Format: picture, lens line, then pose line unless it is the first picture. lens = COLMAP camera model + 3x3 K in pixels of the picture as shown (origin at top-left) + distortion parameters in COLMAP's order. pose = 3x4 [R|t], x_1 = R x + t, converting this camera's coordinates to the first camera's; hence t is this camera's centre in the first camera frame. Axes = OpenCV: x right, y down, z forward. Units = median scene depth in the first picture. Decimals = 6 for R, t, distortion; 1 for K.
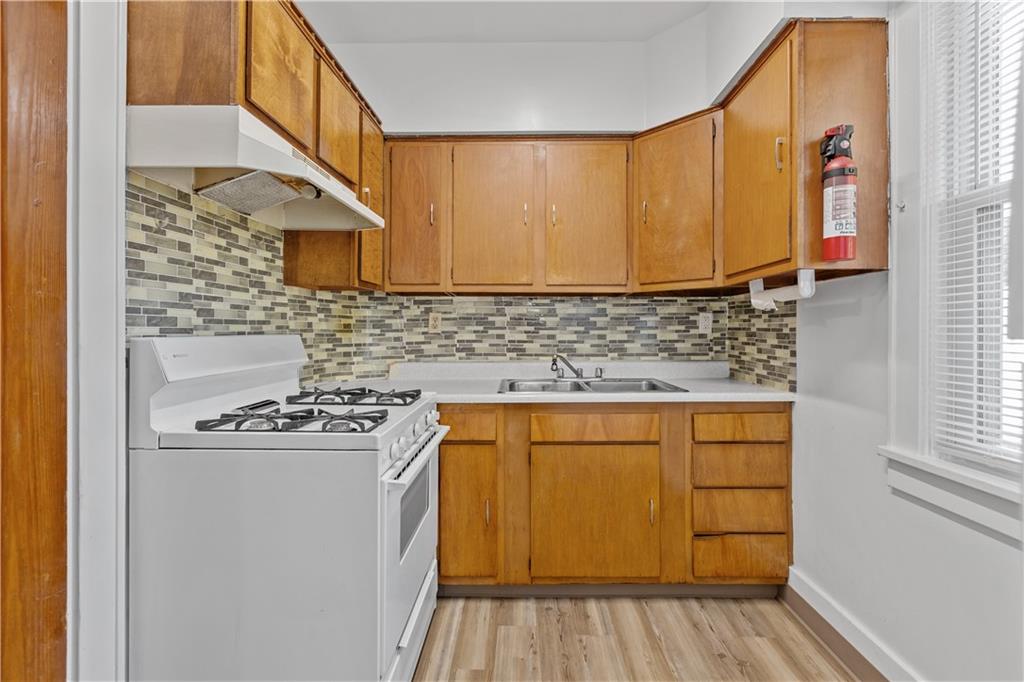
lens RADIAL K [[460.8, 0, 514.0], [0, 460.8, 330.4], [0, 0, 1]] dist [0.004197, -0.000093]
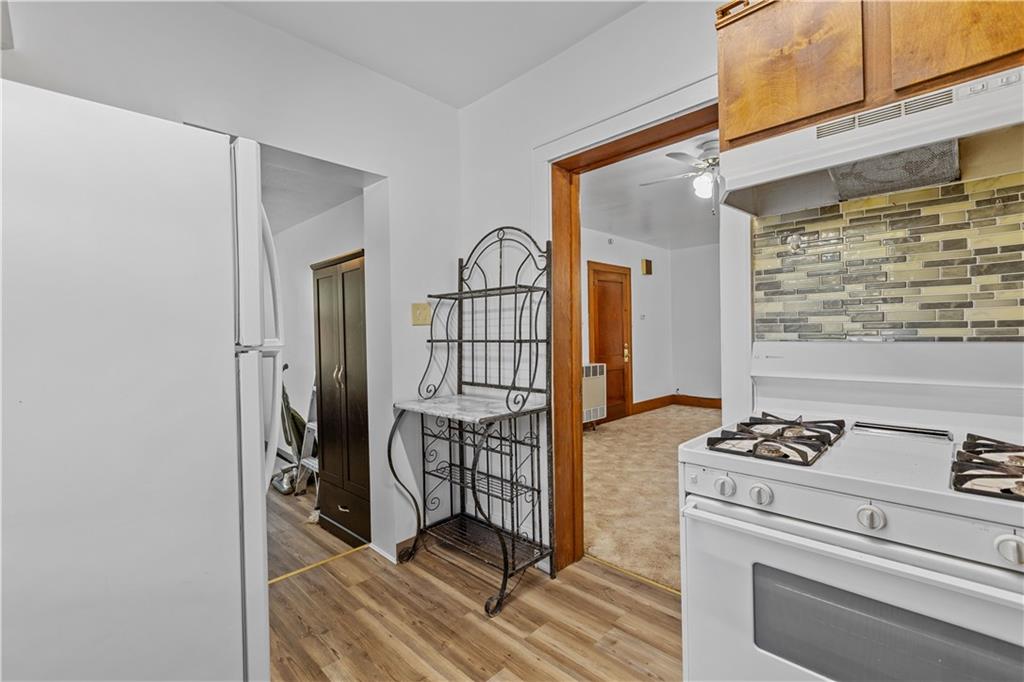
lens RADIAL K [[460.8, 0, 513.1], [0, 460.8, 338.0], [0, 0, 1]] dist [0.004197, -0.000093]
pose [[-0.692998, 0.017178, -0.720734, 0.486764], [0.012231, 0.999852, 0.012071, -0.014834], [0.720835, -0.000450, -0.693106, 1.056702]]
